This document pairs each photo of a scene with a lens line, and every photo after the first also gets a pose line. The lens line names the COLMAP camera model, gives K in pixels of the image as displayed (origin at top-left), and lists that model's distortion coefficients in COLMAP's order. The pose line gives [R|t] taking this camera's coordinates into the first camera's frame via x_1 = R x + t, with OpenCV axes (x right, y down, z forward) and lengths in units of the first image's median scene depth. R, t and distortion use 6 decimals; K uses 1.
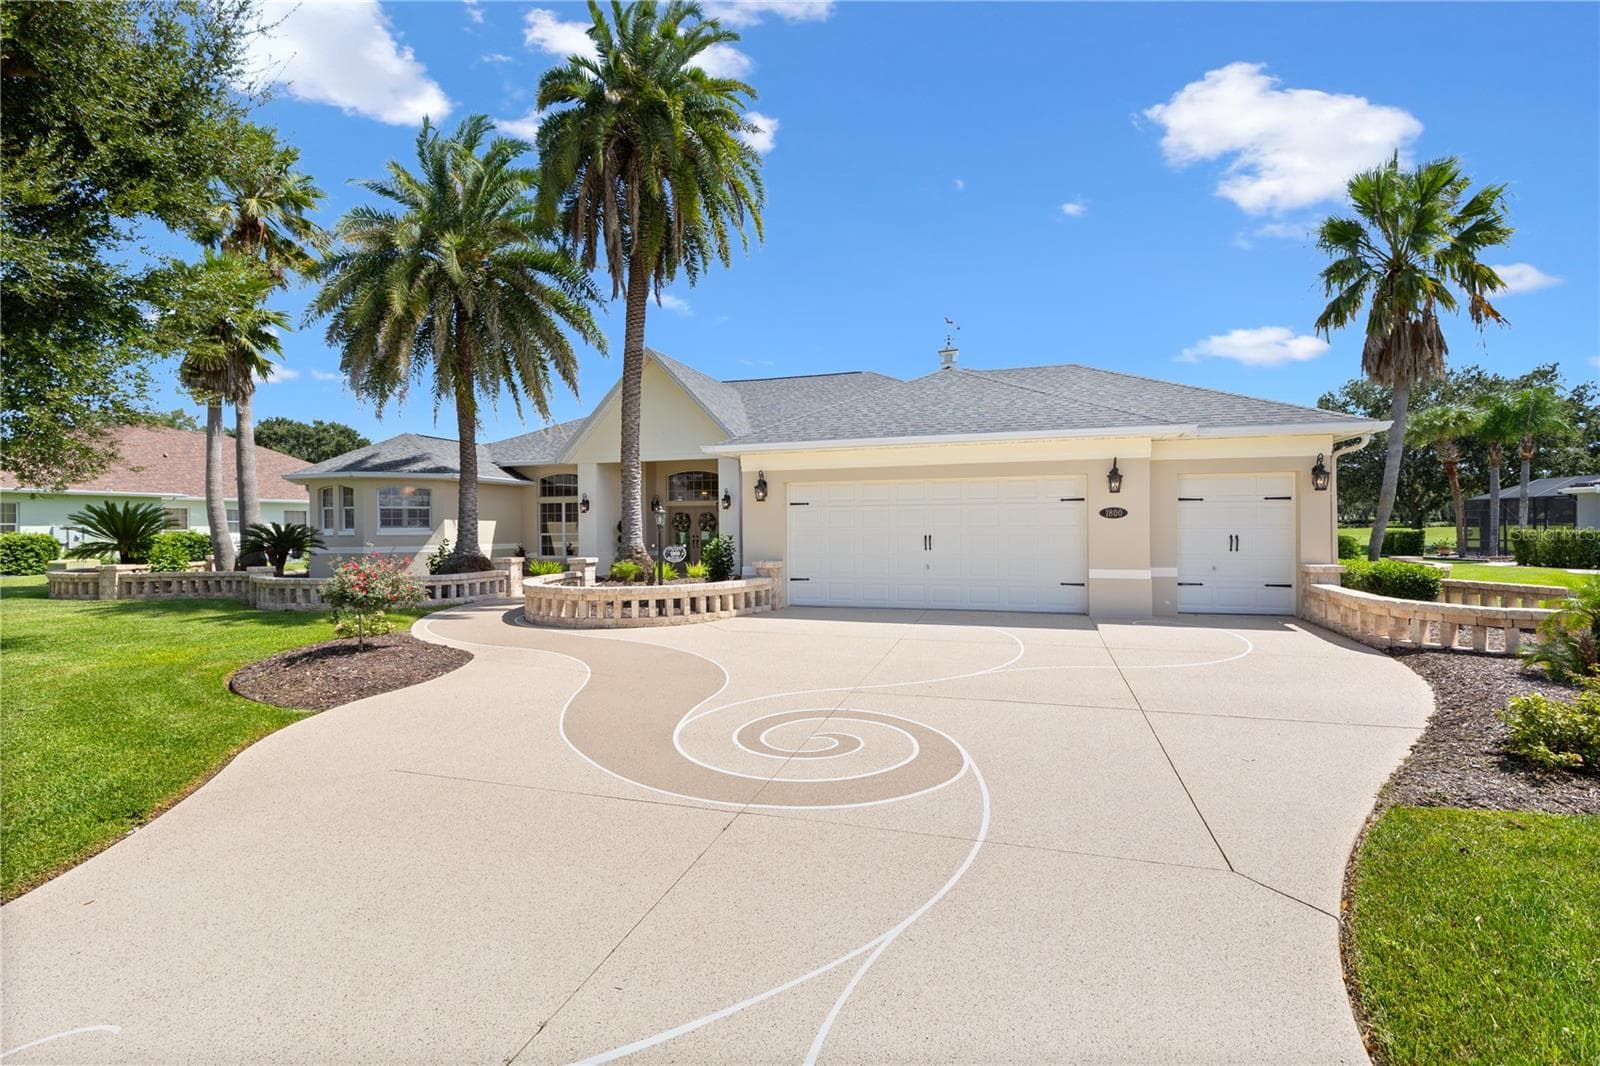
lens RADIAL K [[722.9, 0, 802.0], [0, 722.9, 527.5], [0, 0, 1]] dist [-0.000944, 0.000351]
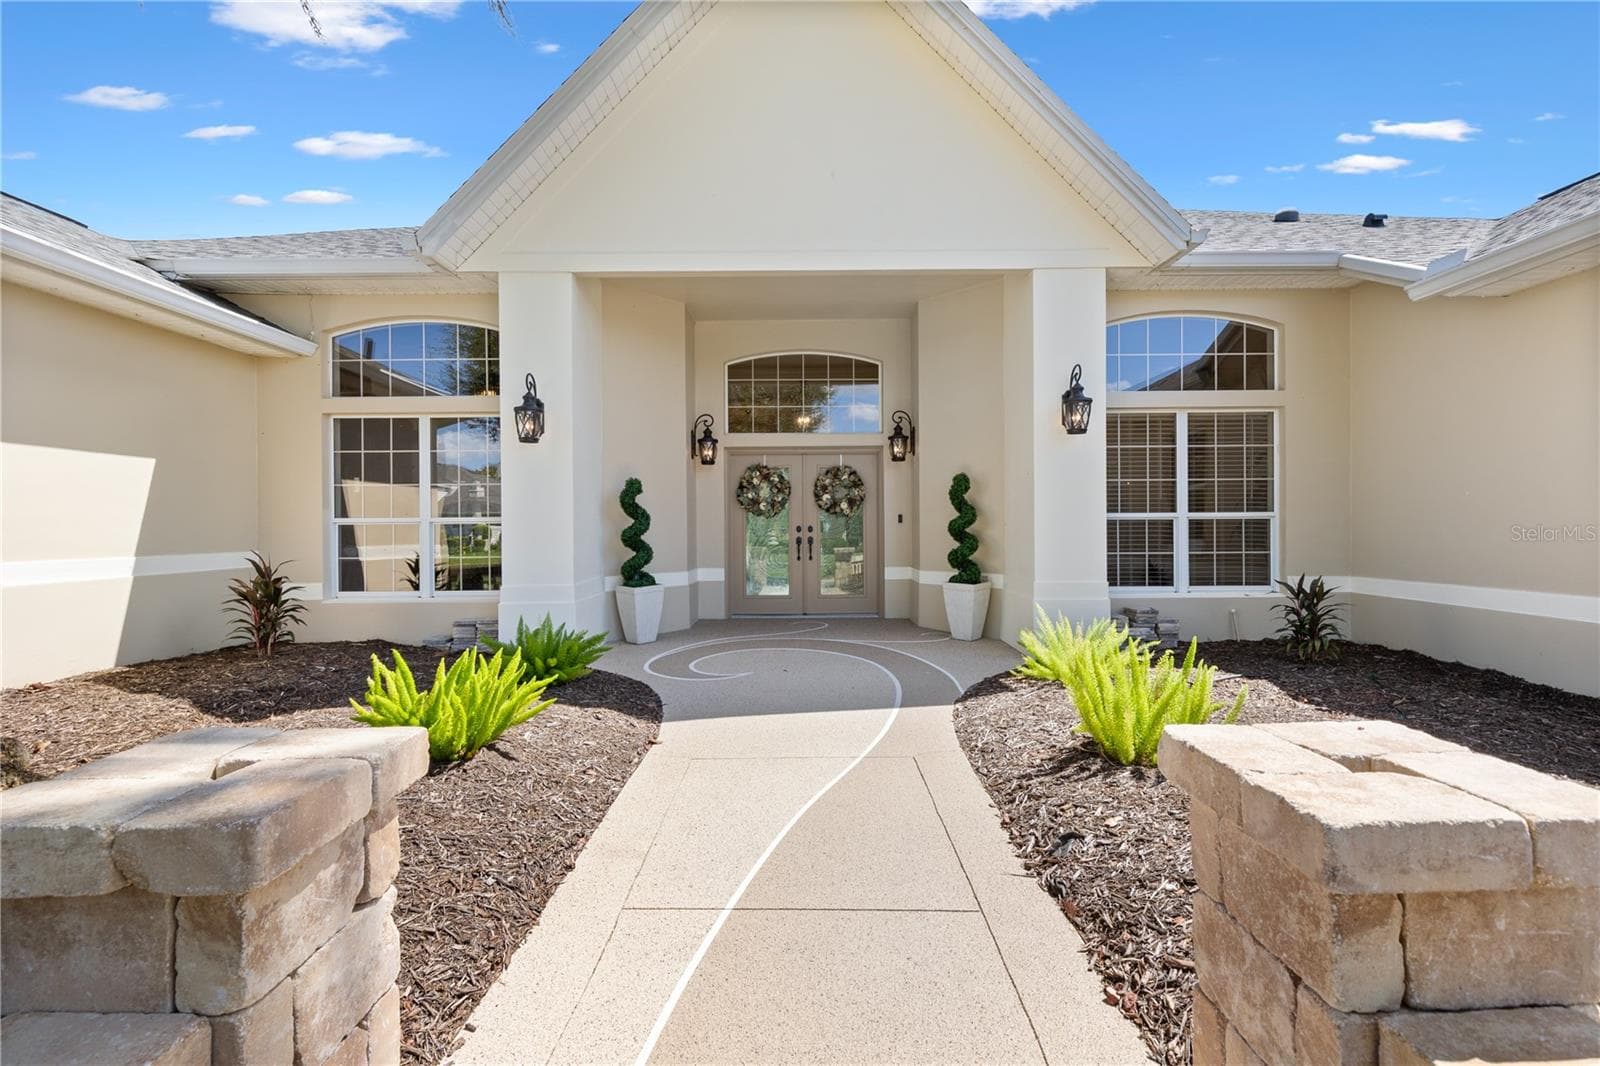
lens RADIAL K [[730.1, 0, 800.0], [0, 730.1, 533.0], [0, 0, 1]] dist [0.002009, 0.000189]
pose [[0.954799, -0.000705, 0.297251, -0.400327], [-0.000964, 0.999985, 0.005468, 0.018692], [-0.297250, -0.005508, 0.954784, 0.975899]]
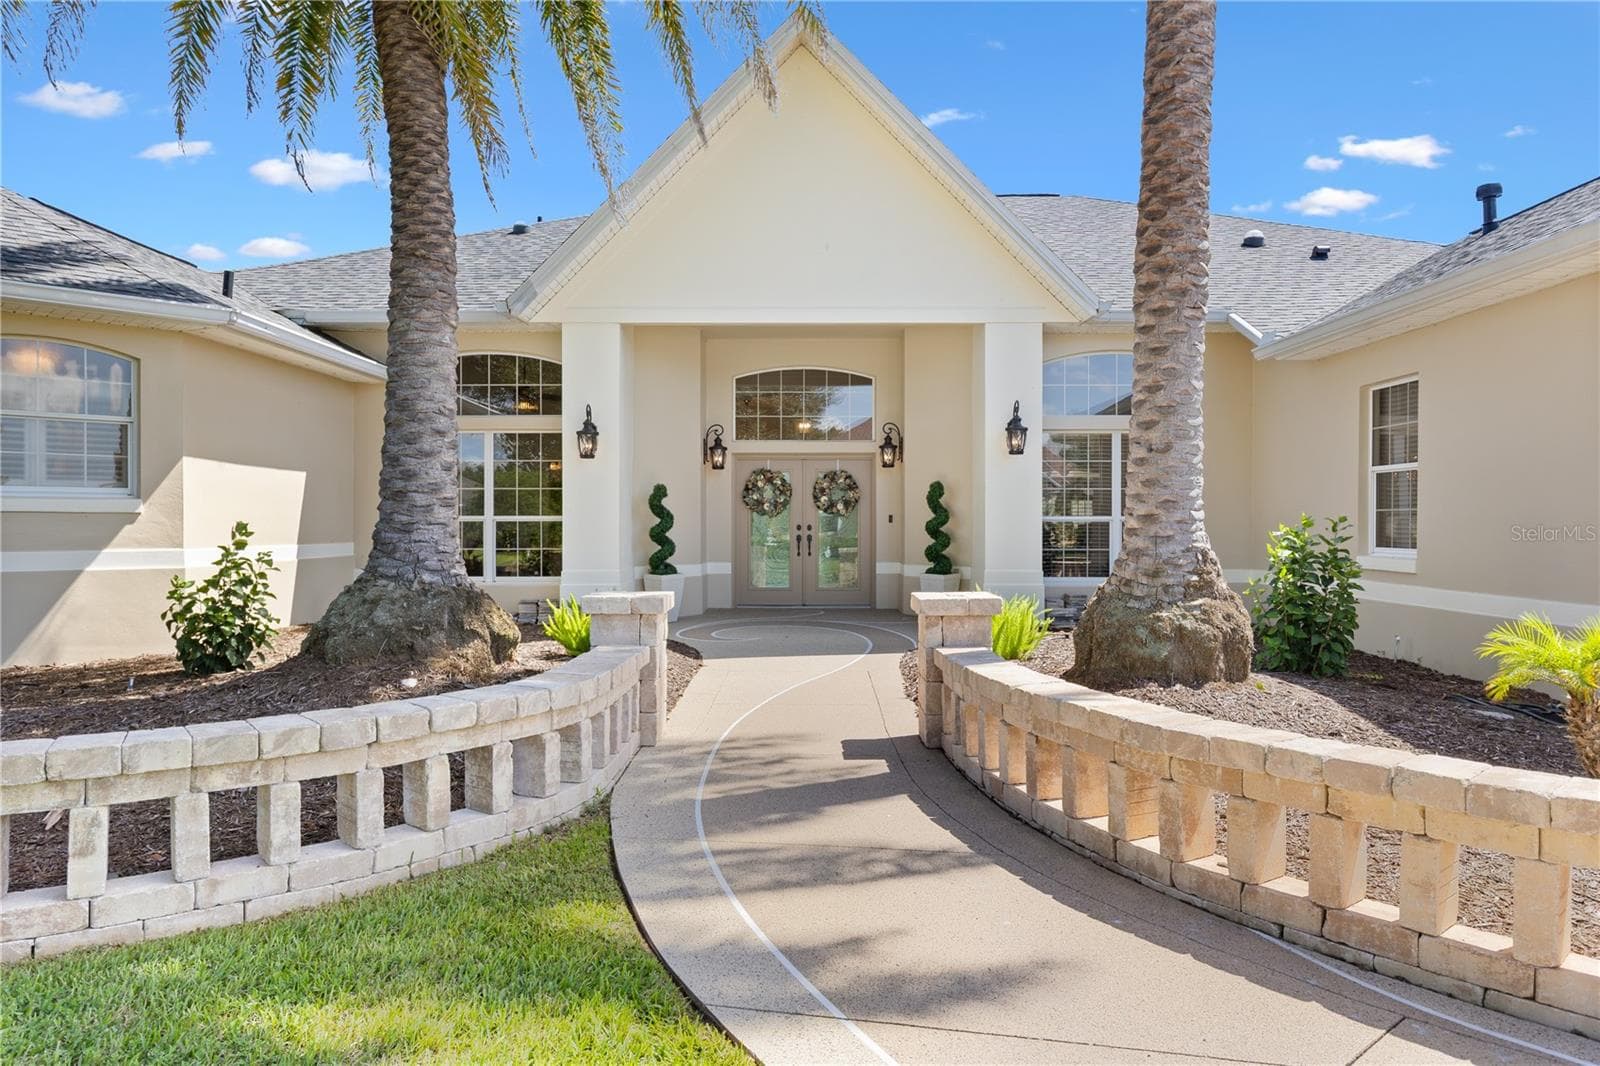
lens RADIAL K [[1017.1, 0, 800.0], [0, 1017.1, 533.0], [0, 0, 1]] dist [0.002539, 0.000526]
pose [[0.955764, 0.005645, 0.294080, -0.489303], [-0.007494, 0.999959, 0.005159, 0.018854], [-0.294038, -0.007134, 0.955767, 0.680358]]
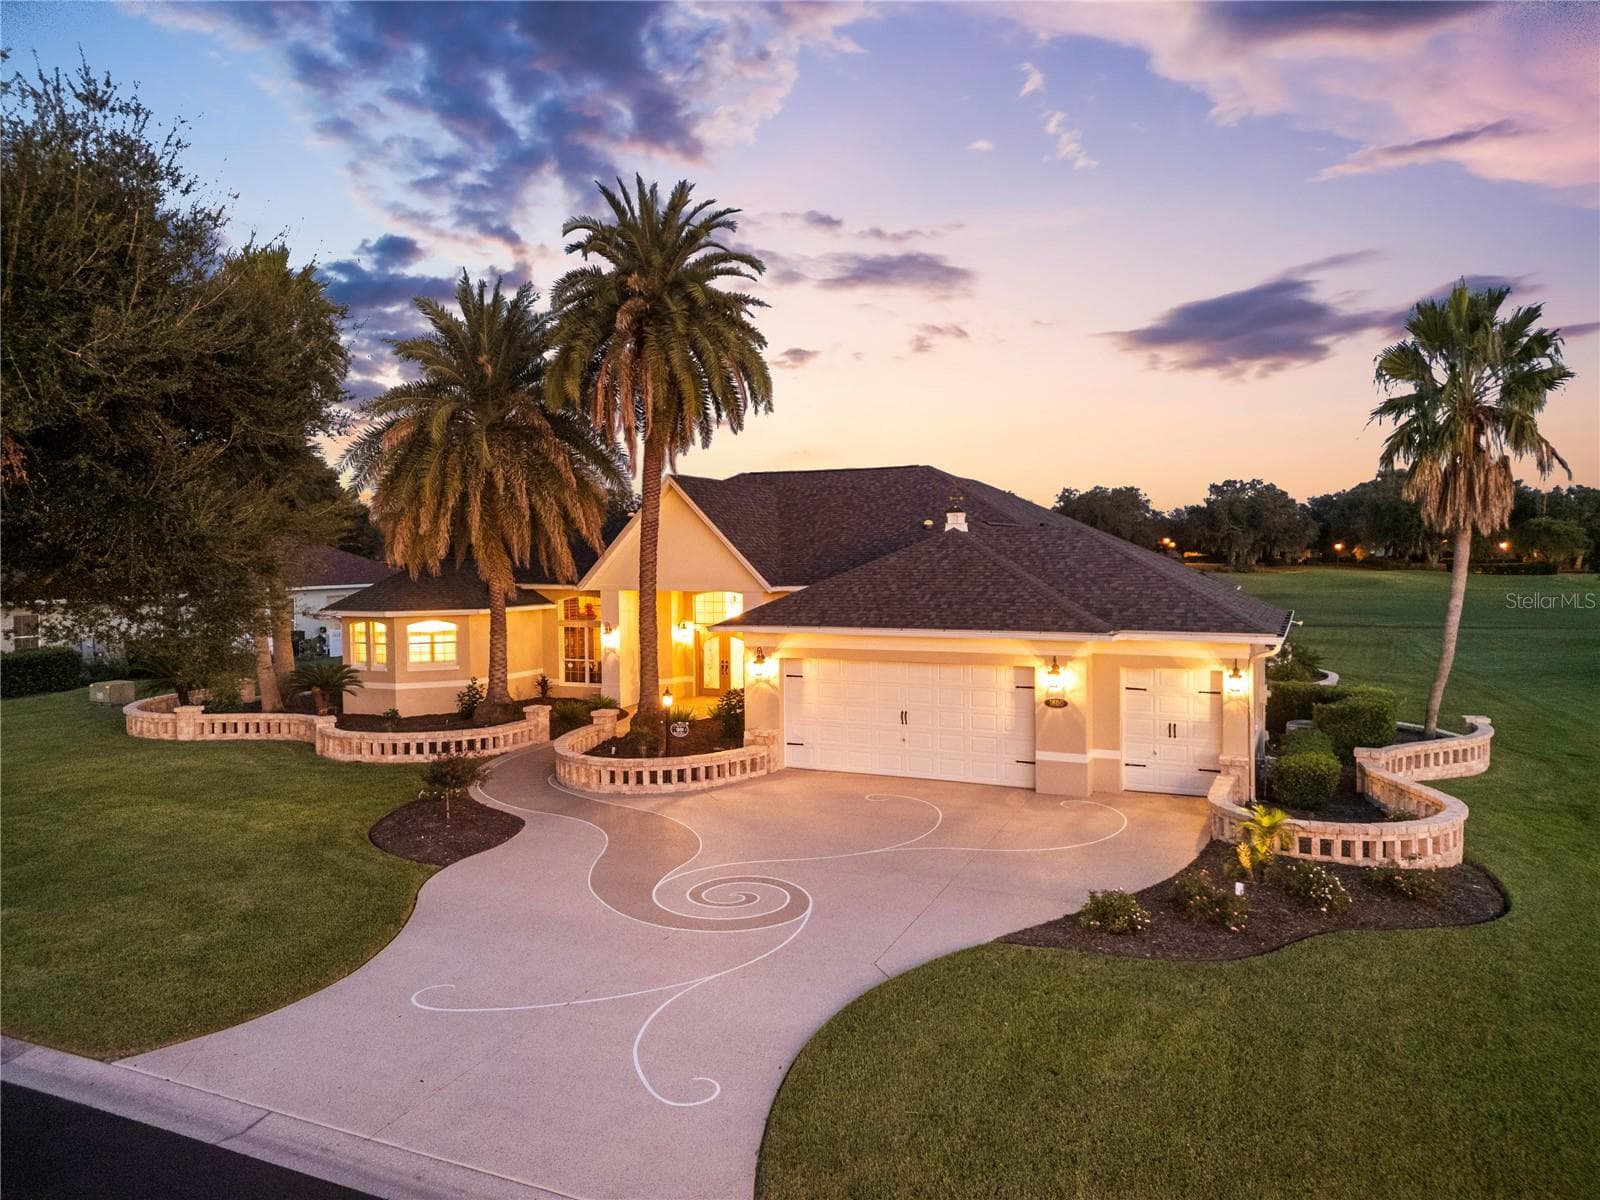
lens RADIAL K [[1123.5, 0, 788.8], [0, 1123.5, 564.5], [0, 0, 1]] dist [0.043986, -0.043738]
pose [[0.990540, 0.001133, -0.137221, 0.197832], [0.000891, 0.999892, 0.014684, -0.203829], [0.137223, -0.014668, 0.990432, -0.619467]]
